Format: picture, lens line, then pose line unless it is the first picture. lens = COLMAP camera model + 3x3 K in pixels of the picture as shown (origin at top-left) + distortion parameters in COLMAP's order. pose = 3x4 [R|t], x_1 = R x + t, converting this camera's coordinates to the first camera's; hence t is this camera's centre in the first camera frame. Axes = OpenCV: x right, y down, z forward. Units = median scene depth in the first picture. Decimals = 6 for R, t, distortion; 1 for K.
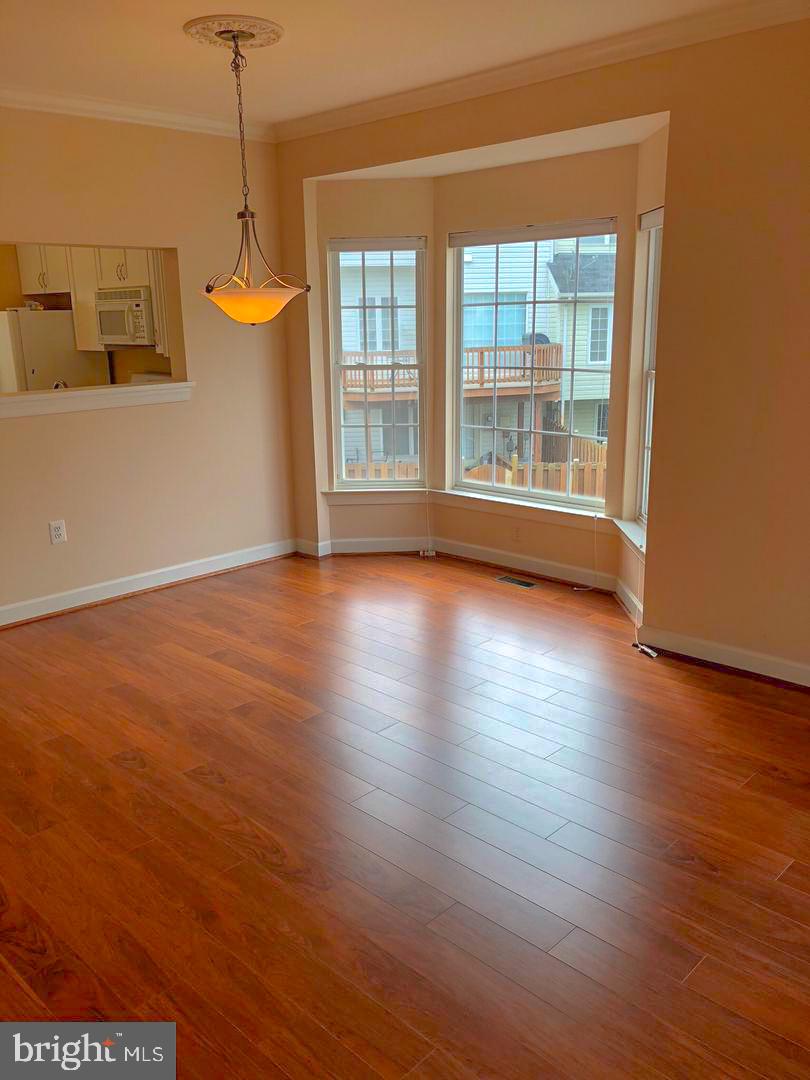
lens RADIAL K [[891.3, 0, 403.7], [0, 891.3, 541.4], [0, 0, 1]] dist [0.010887, -0.010346]
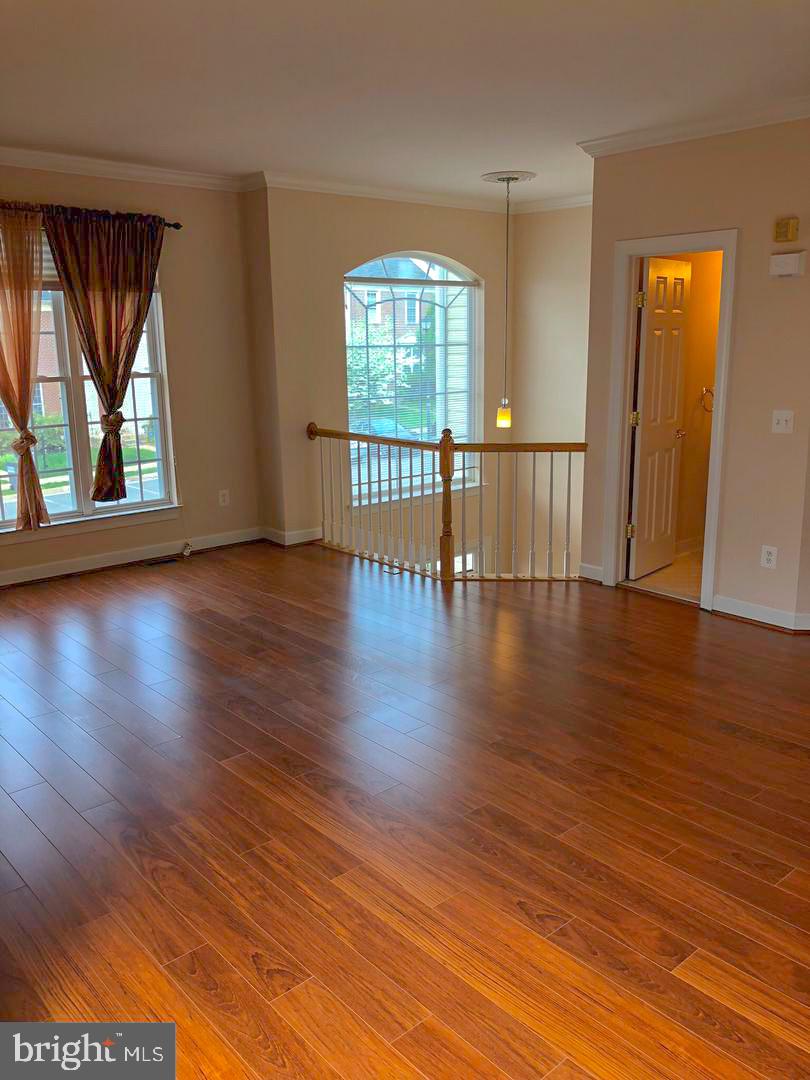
lens RADIAL K [[891.3, 0, 408.0], [0, 891.3, 532.9], [0, 0, 1]] dist [0.010887, -0.010346]
pose [[-0.997554, 0.014899, 0.068301, 0.058534], [0.044243, 0.891011, 0.451820, -0.427621], [-0.054125, 0.453736, -0.889491, 1.627618]]
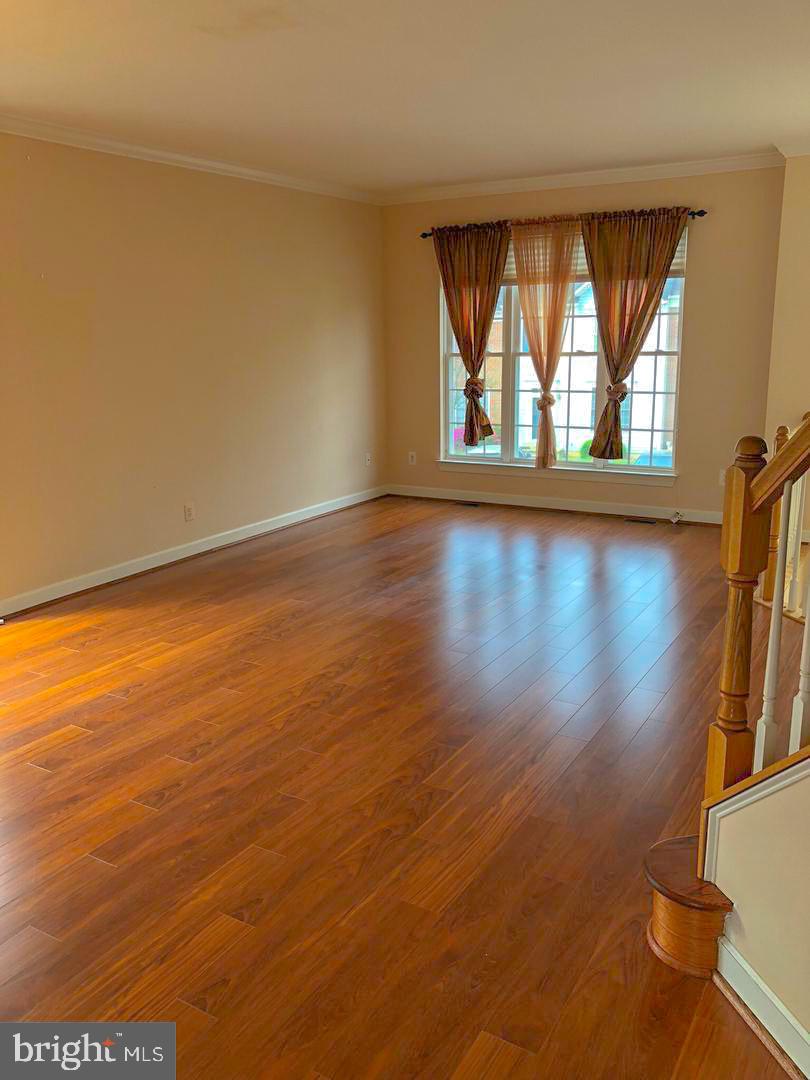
lens RADIAL K [[891.3, 0, 407.8], [0, 891.3, 543.6], [0, 0, 1]] dist [0.010887, -0.010346]
pose [[-0.242033, -0.207593, 0.947800, -1.244971], [0.260913, 0.926937, 0.269651, -0.196143], [-0.934529, 0.312557, -0.170186, 0.856597]]
